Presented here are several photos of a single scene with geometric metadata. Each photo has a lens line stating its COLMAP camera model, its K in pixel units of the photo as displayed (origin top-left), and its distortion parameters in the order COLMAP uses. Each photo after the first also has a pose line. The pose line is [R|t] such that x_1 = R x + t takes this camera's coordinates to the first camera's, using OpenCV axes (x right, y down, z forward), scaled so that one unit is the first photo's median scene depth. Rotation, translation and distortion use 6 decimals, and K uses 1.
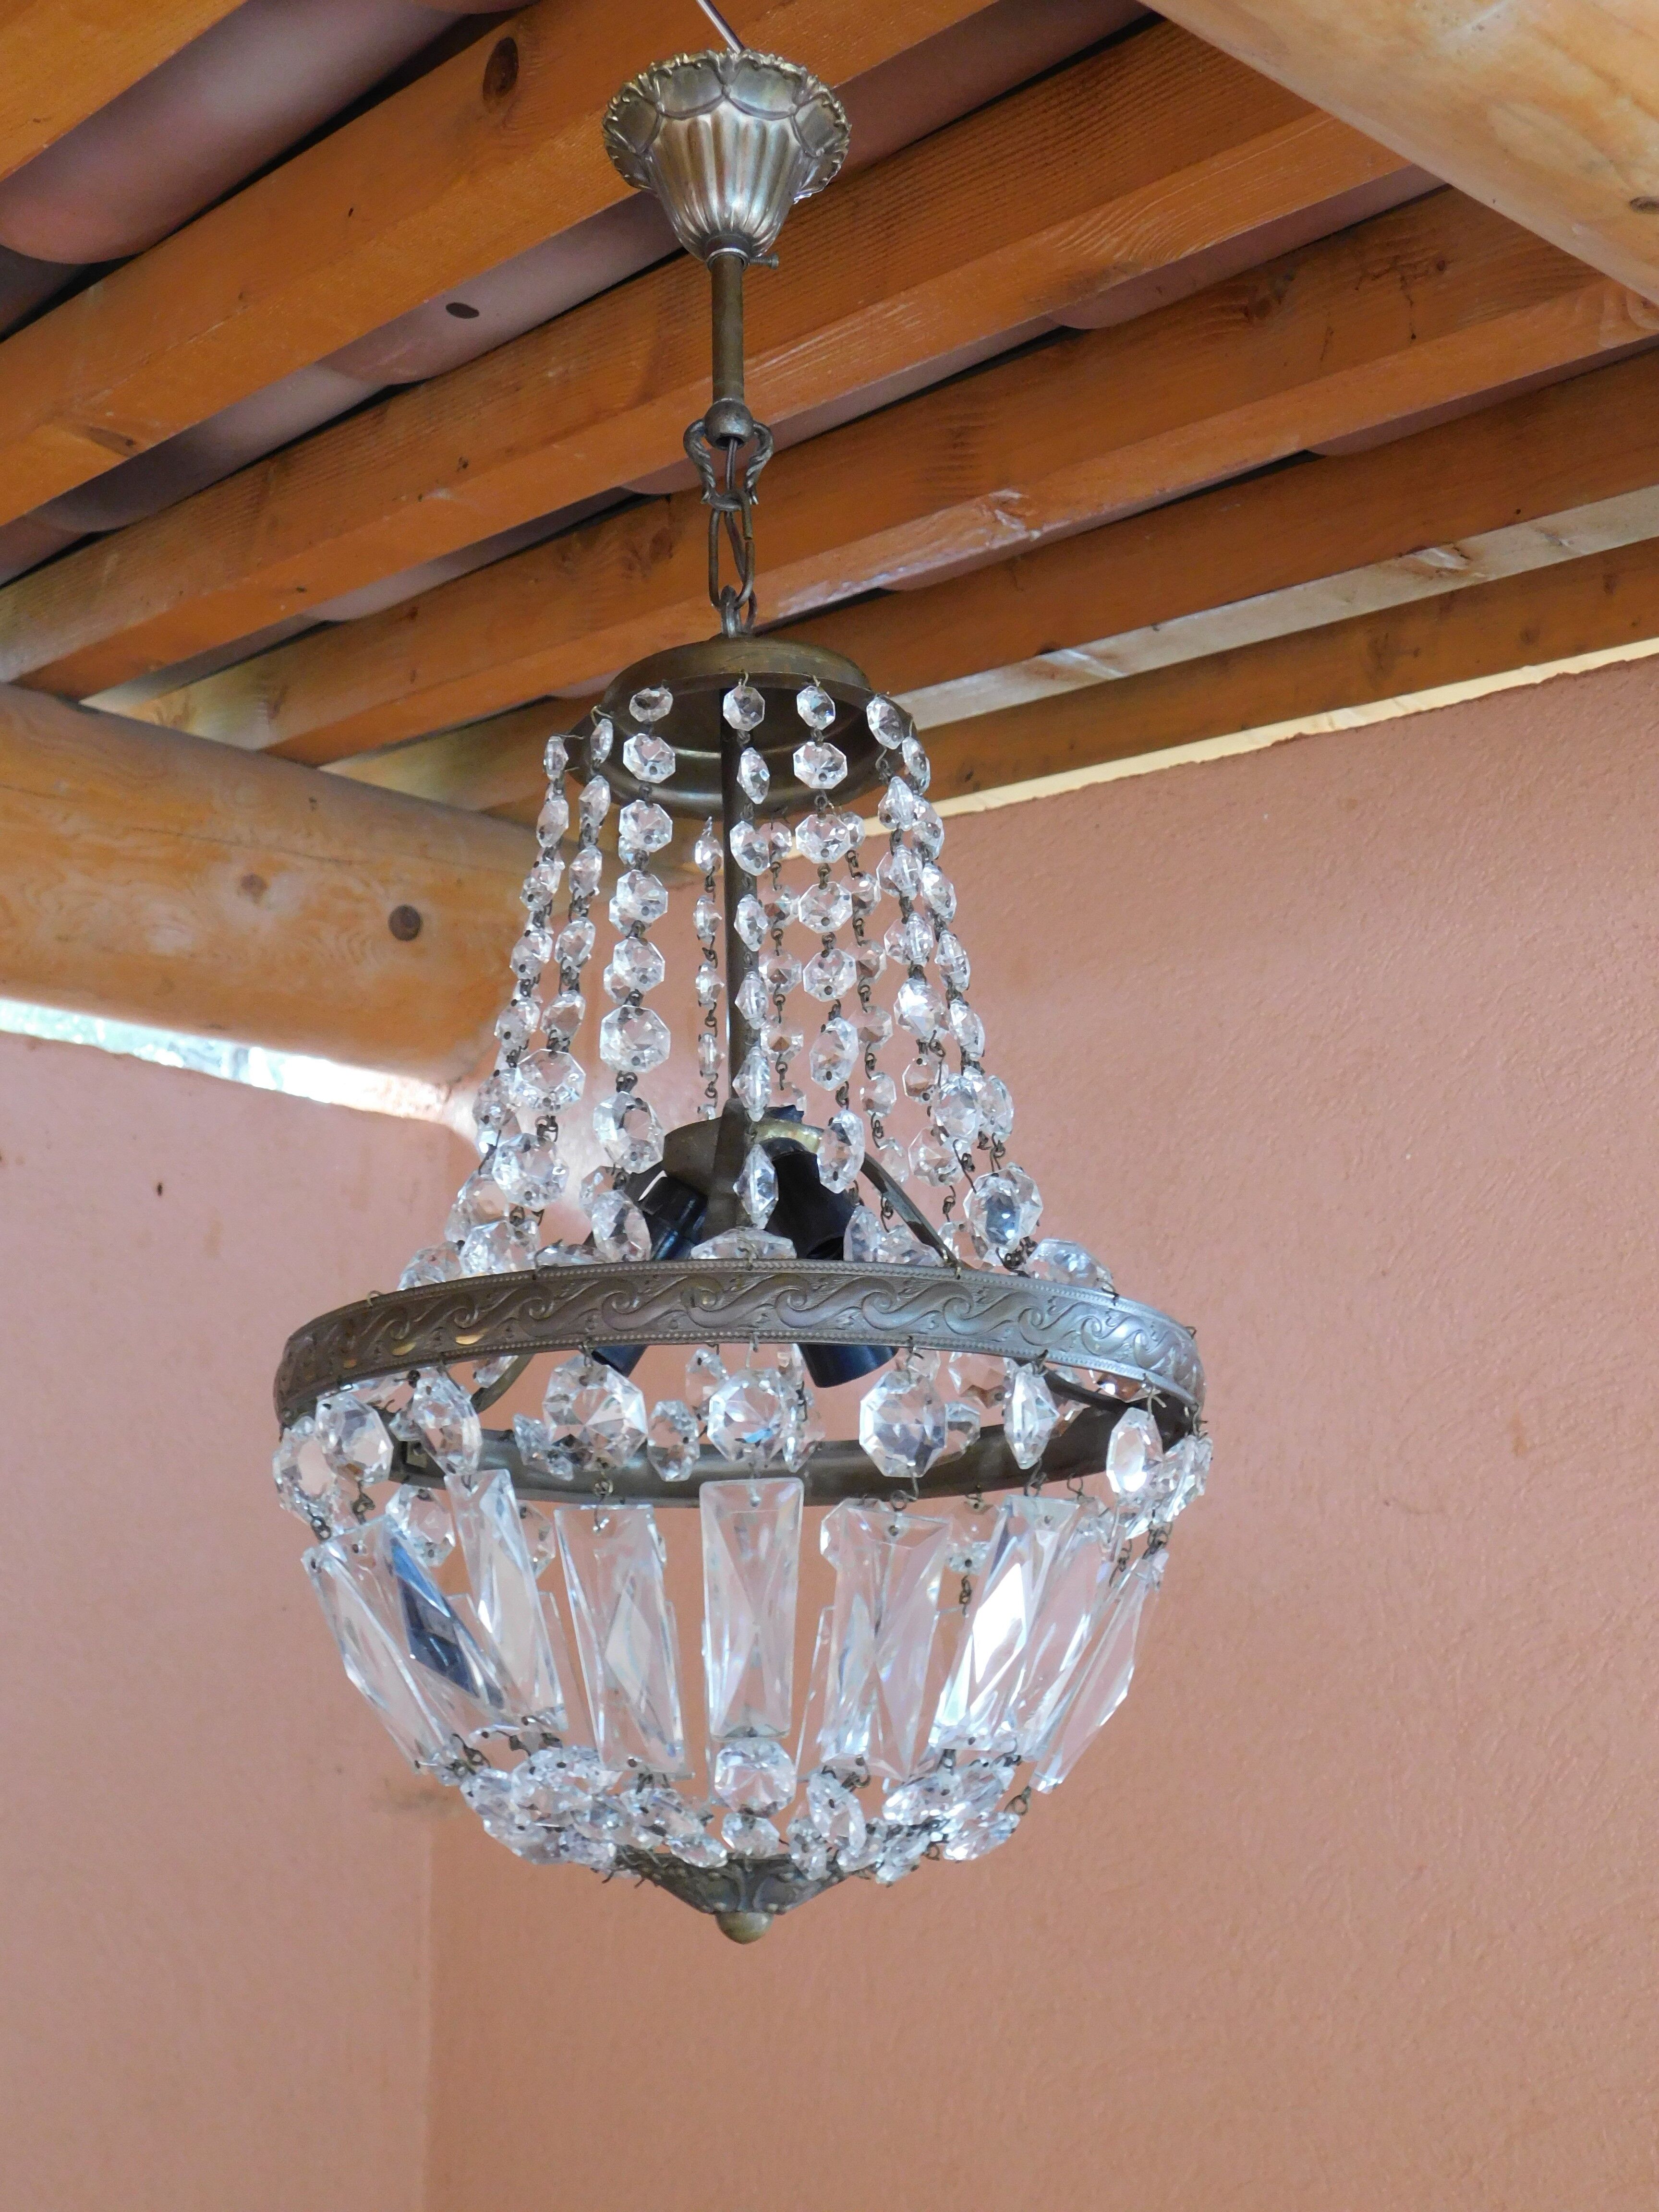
lens RADIAL K [[2917.6, 0, 817.7], [0, 2917.6, 1095.8], [0, 0, 1]] dist [-0.008183, 0.073393]
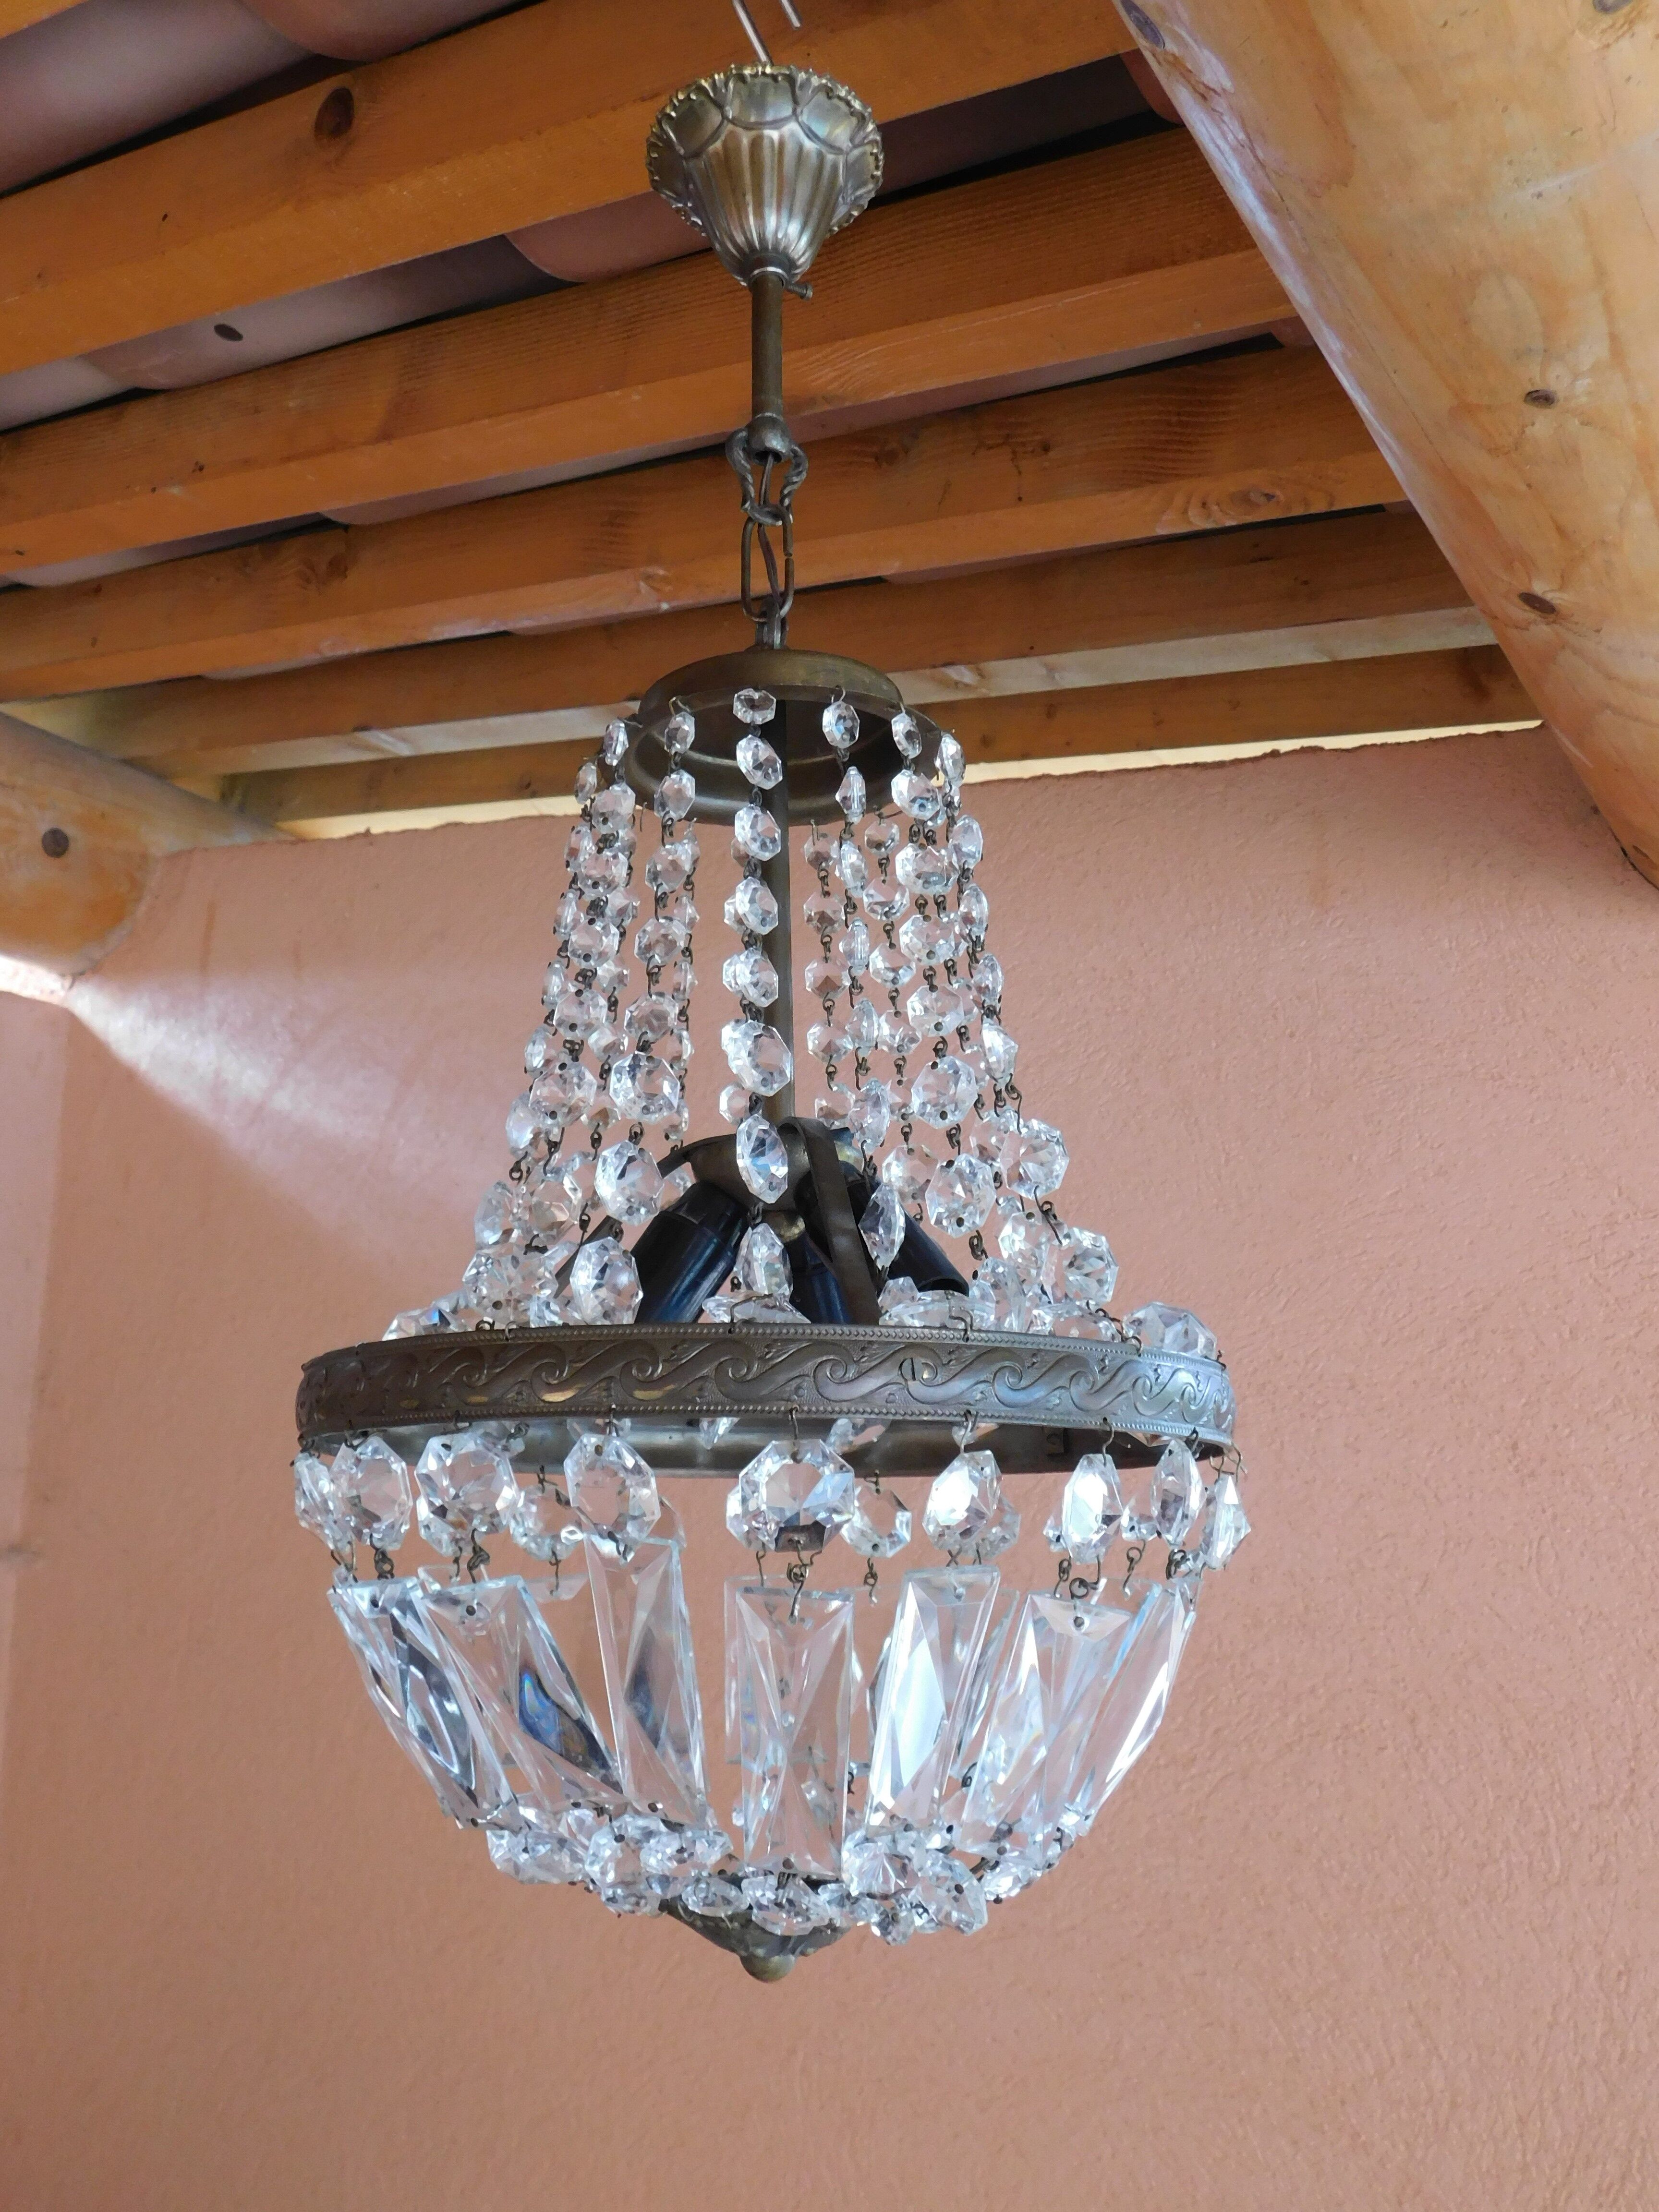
lens RADIAL K [[1948.7, 0, 821.4], [0, 1948.7, 1100.0], [0, 0, 1]] dist [-0.000369, -0.002979]
pose [[0.950395, 0.087258, 0.298556, -0.097093], [-0.100459, 0.994515, 0.029126, -0.010829], [-0.294377, -0.057674, 0.953948, 0.163380]]
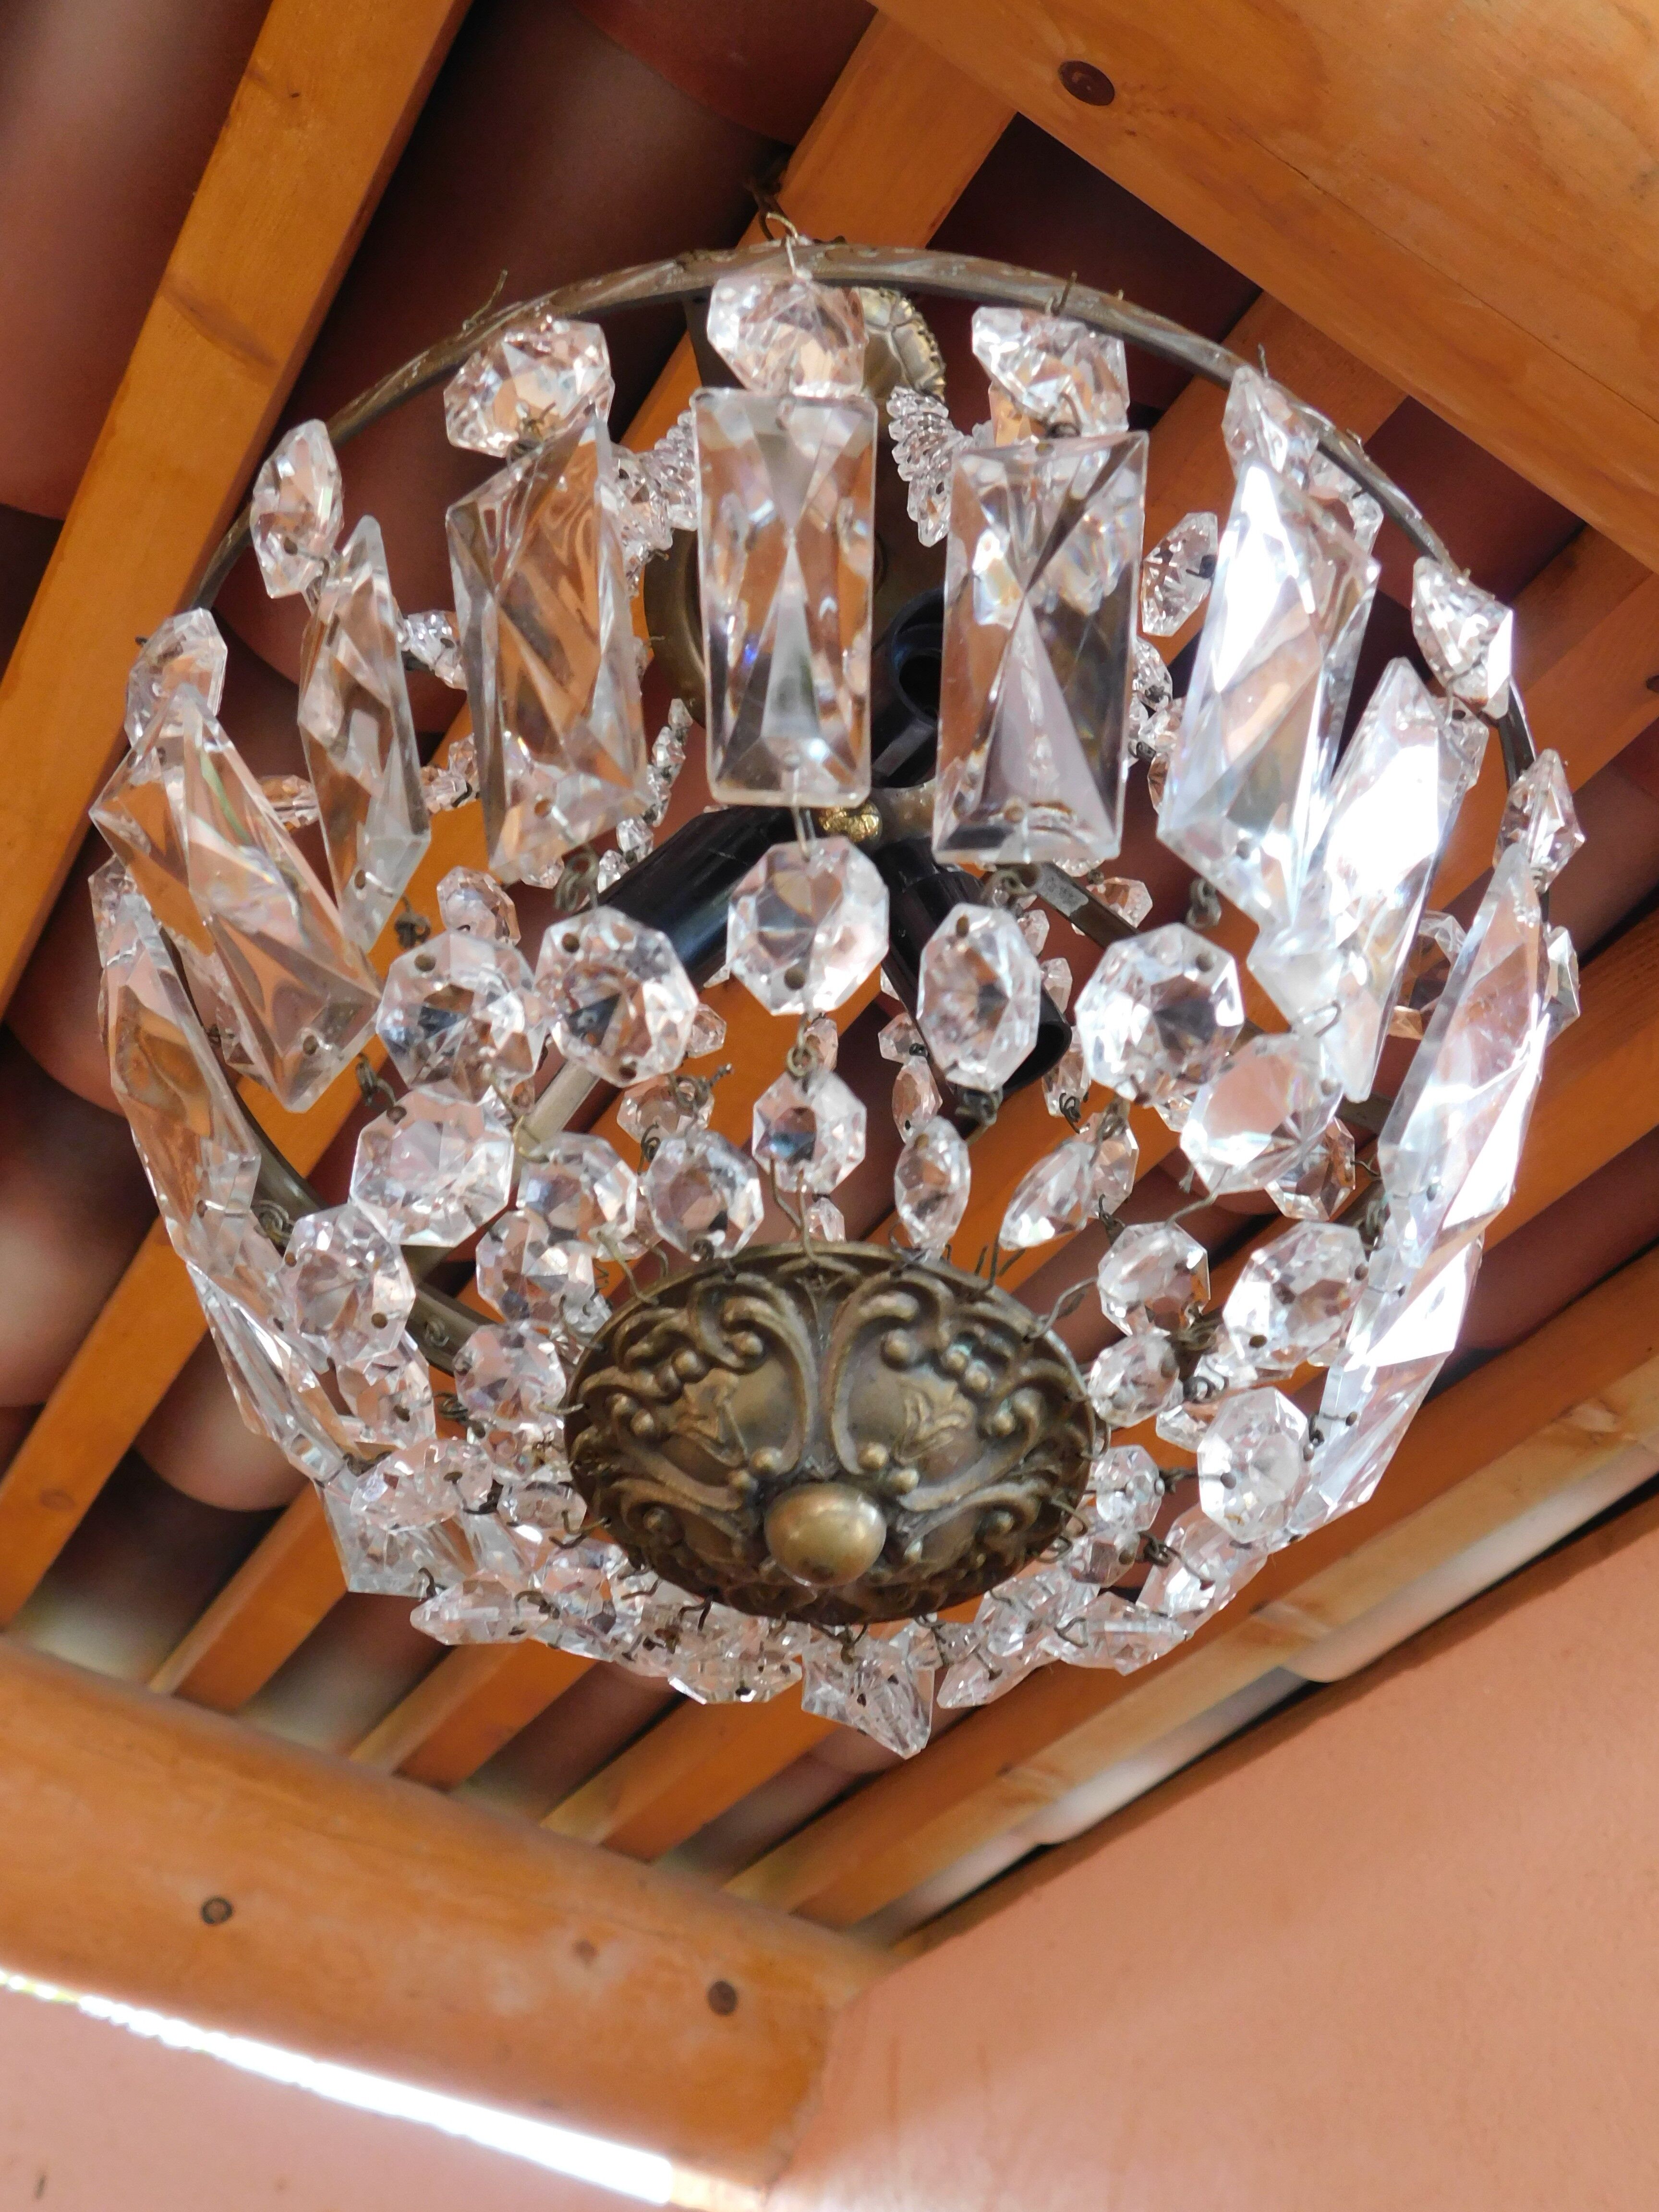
lens RADIAL K [[1948.7, 0, 821.4], [0, 1948.7, 1100.0], [0, 0, 1]] dist [-0.000369, -0.002979]
pose [[0.990042, -0.106296, -0.092297, 0.001586], [0.027398, 0.788591, -0.614307, 0.176860], [0.138083, 0.605661, 0.783651, 0.296930]]
